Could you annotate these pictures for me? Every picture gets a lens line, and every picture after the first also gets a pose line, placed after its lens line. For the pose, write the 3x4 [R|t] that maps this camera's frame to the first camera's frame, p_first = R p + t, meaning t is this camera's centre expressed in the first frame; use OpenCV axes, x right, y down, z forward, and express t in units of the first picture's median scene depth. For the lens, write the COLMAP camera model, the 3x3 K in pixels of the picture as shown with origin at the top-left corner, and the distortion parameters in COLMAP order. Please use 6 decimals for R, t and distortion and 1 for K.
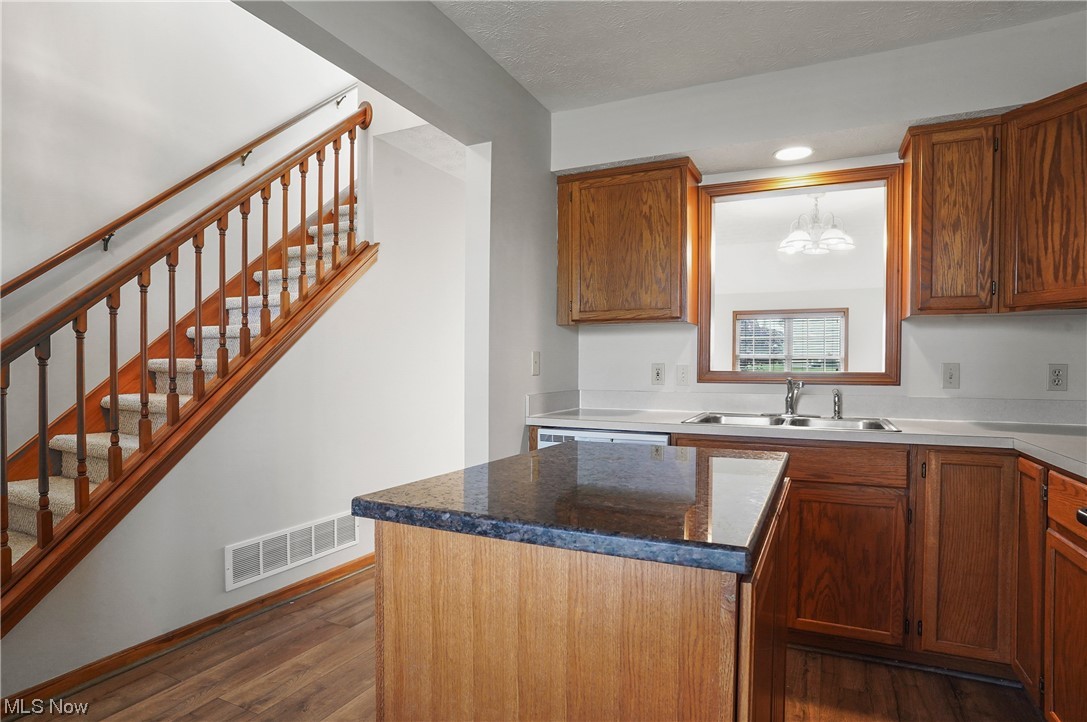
lens RADIAL K [[590.2, 0, 542.0], [0, 590.2, 378.3], [0, 0, 1]] dist [-0.087959, 0.045215]
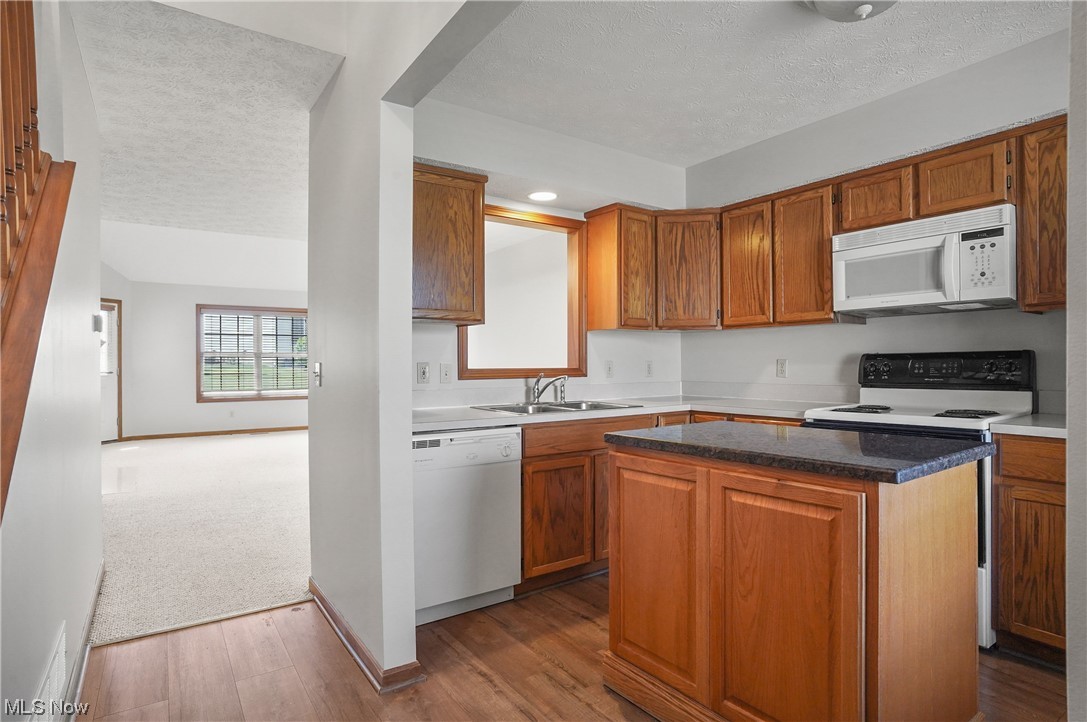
lens RADIAL K [[564.5, 0, 538.5], [0, 564.5, 368.2], [0, 0, 1]] dist [-0.082940, 0.037850]
pose [[0.495108, -0.015585, 0.868692, -0.752615], [0.026333, 0.999649, 0.002926, -0.018307], [-0.868432, 0.021427, 0.495344, 0.470231]]
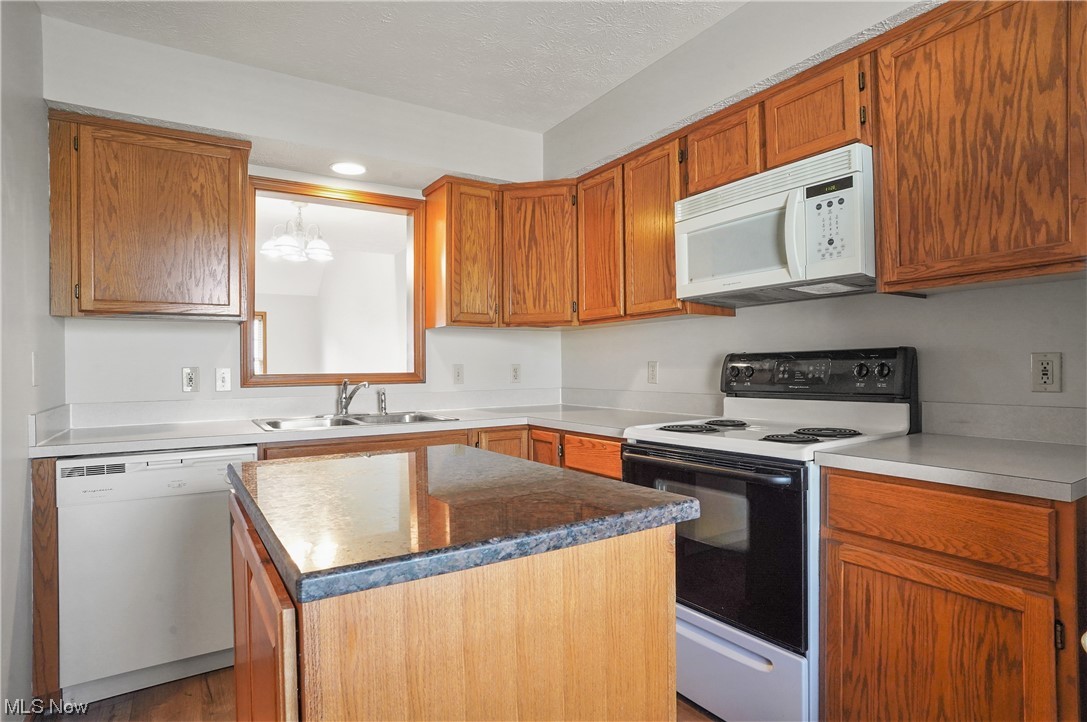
lens RADIAL K [[571.9, 0, 538.4], [0, 571.9, 369.0], [0, 0, 1]] dist [-0.078520, 0.038877]
pose [[0.523856, -0.013458, 0.851700, -0.314009], [0.030377, 0.999534, -0.002889, -0.007294], [-0.851265, 0.027385, 0.524021, 0.192862]]
